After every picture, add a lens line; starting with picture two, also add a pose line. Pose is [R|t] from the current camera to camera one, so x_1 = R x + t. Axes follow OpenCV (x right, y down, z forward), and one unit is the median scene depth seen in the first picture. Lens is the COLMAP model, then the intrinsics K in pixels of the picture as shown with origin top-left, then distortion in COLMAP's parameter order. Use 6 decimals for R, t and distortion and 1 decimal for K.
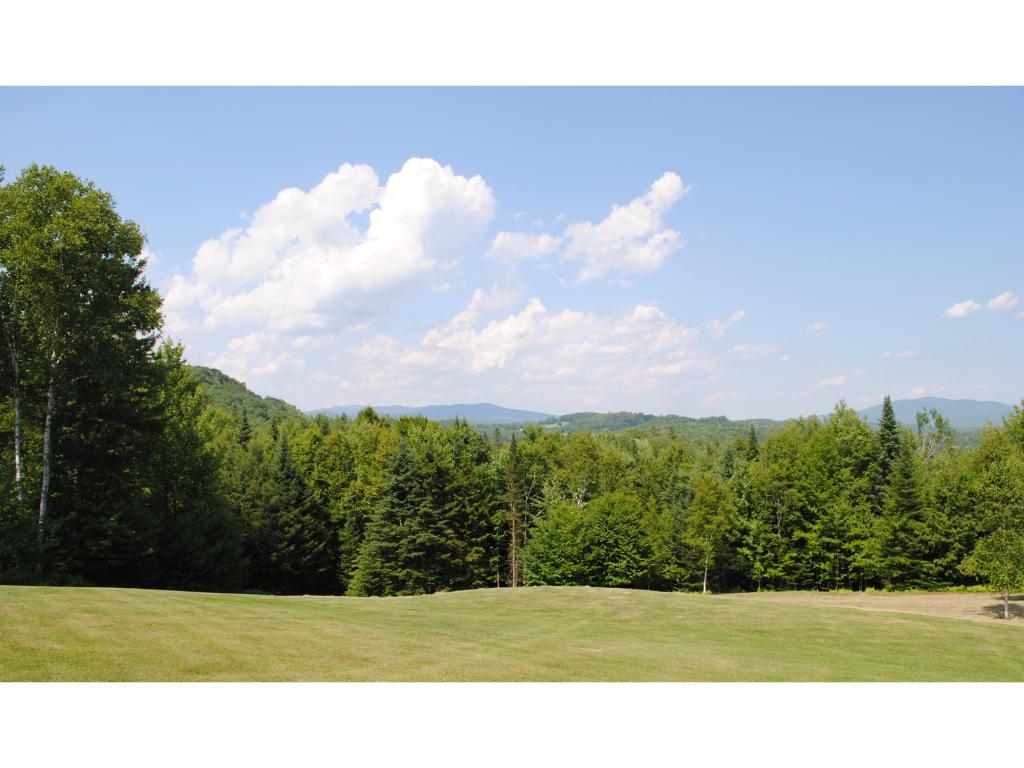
lens RADIAL K [[807.2, 0, 513.3], [0, 807.2, 427.9], [0, 0, 1]] dist [-0.080047, -0.000565]
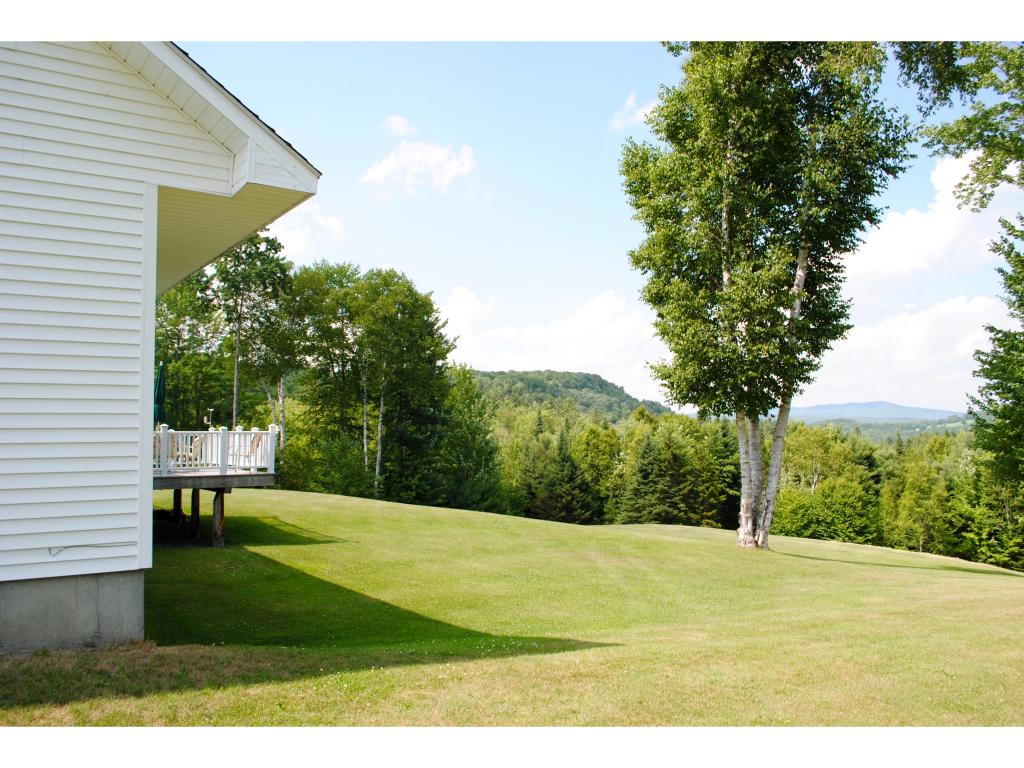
lens RADIAL K [[833.3, 0, 512.0], [0, 833.3, 384.0], [0, 0, 1]] dist [-0.070376, 0.004754]
pose [[0.887601, -0.031750, -0.459517, 0.277533], [0.005966, 0.998330, -0.057454, 0.012973], [0.460574, 0.048255, 0.886309, -0.262733]]
